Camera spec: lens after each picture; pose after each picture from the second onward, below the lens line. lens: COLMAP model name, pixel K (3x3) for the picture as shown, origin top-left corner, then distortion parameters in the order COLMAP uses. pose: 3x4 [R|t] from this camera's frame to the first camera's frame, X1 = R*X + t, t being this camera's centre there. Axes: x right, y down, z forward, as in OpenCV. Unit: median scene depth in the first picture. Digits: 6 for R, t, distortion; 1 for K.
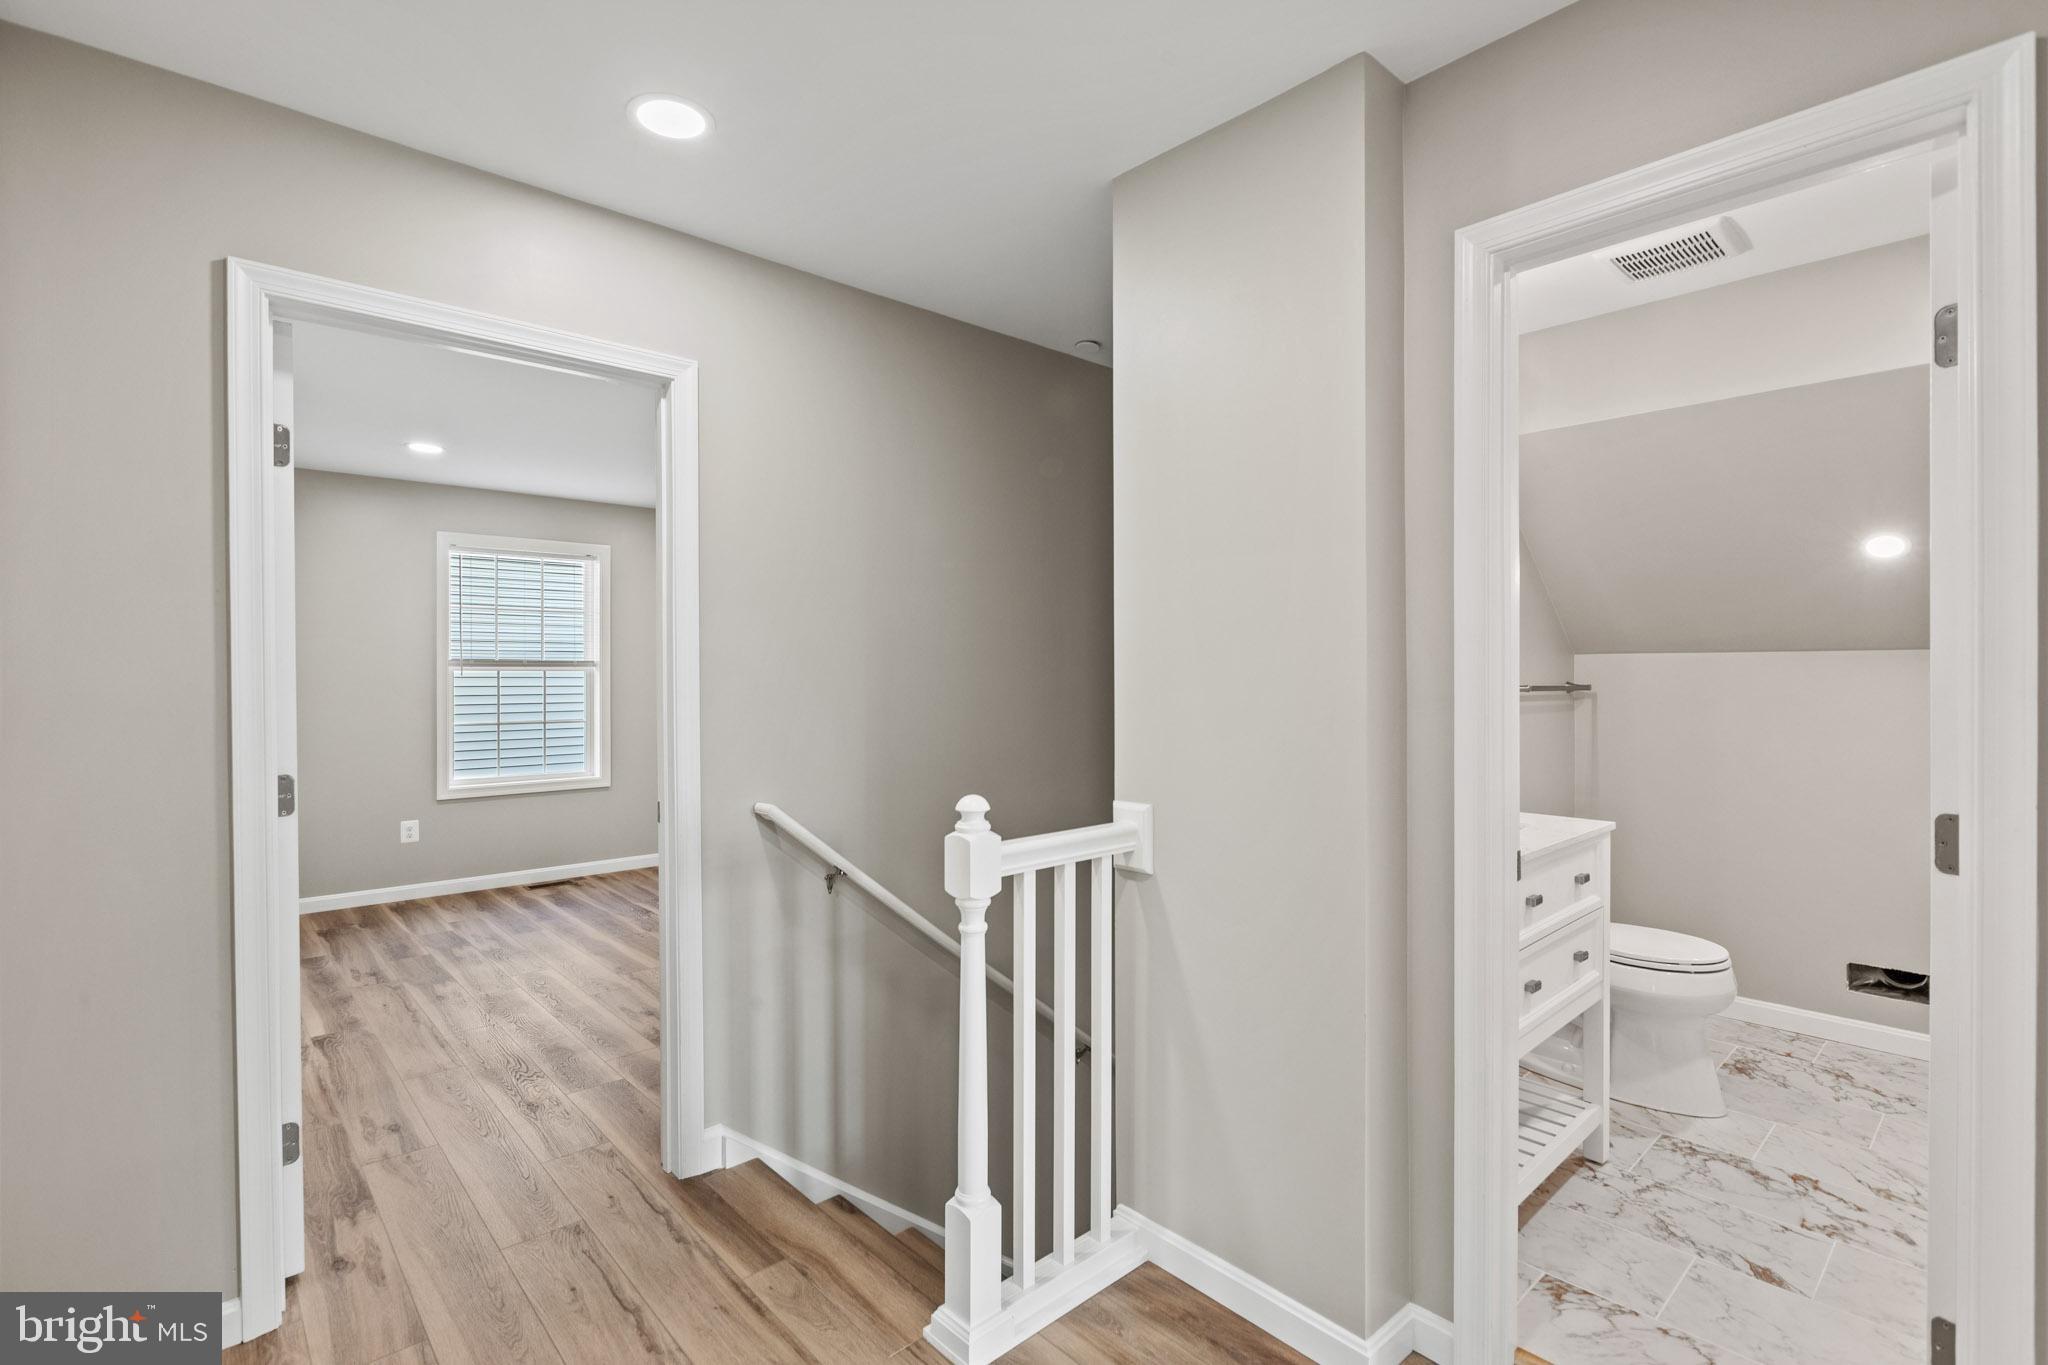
lens RADIAL K [[941.8, 0, 1020.9], [0, 941.8, 676.2], [0, 0, 1]] dist [-0.009638, 0.000065]
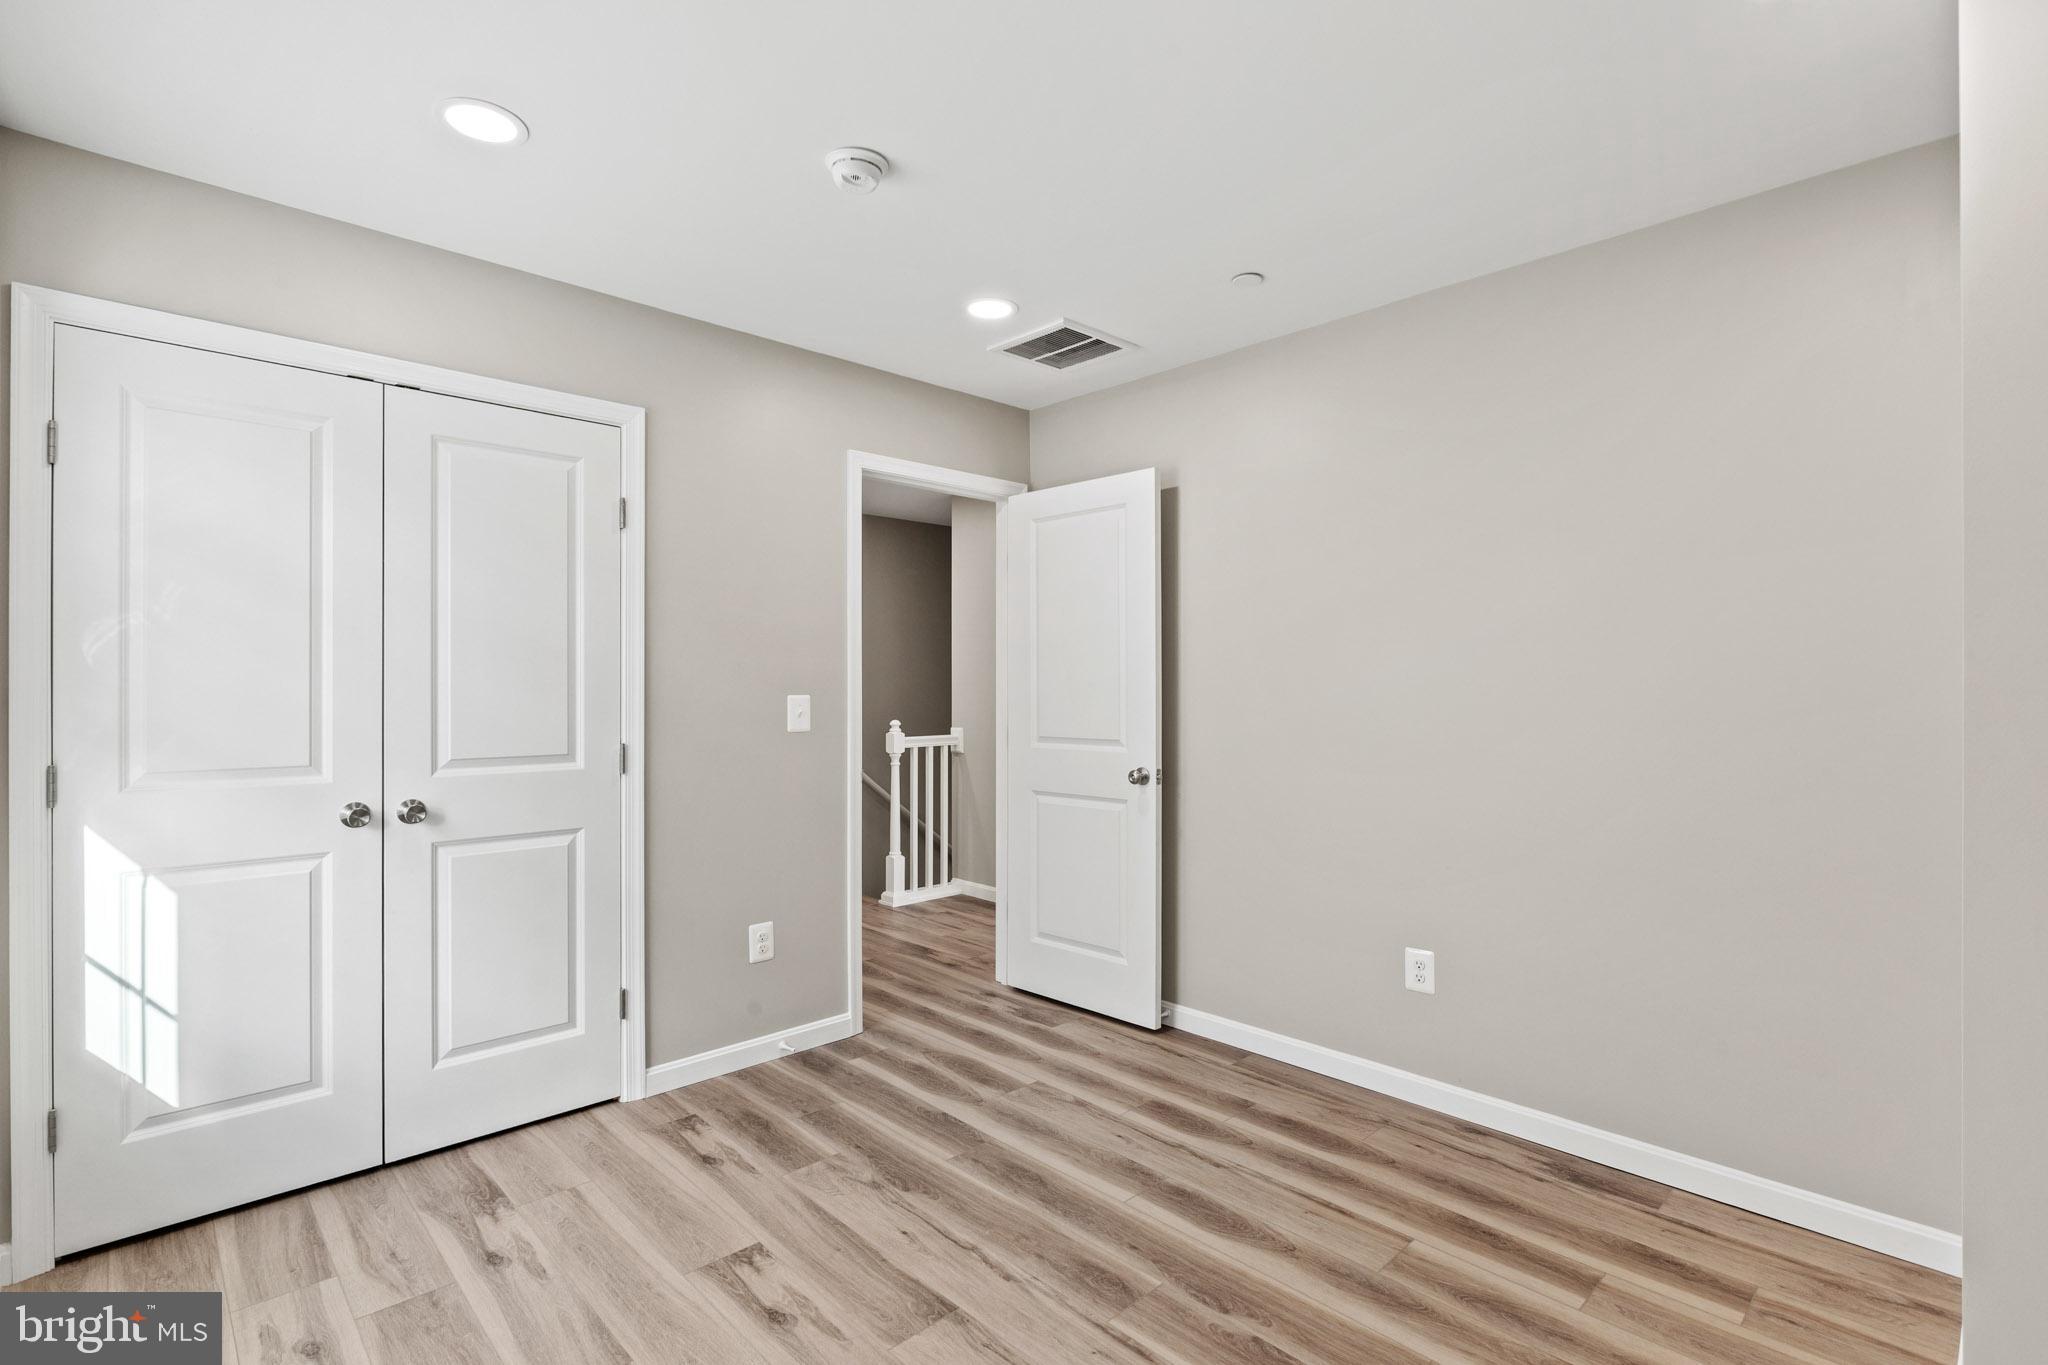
lens RADIAL K [[941.8, 0, 1020.9], [0, 941.8, 676.2], [0, 0, 1]] dist [-0.009638, 0.000065]
pose [[0.996016, 0.001119, 0.089170, 0.067129], [0.000064, 0.999912, -0.013266, 0.031372], [-0.089177, 0.013219, 0.995928, -1.727561]]
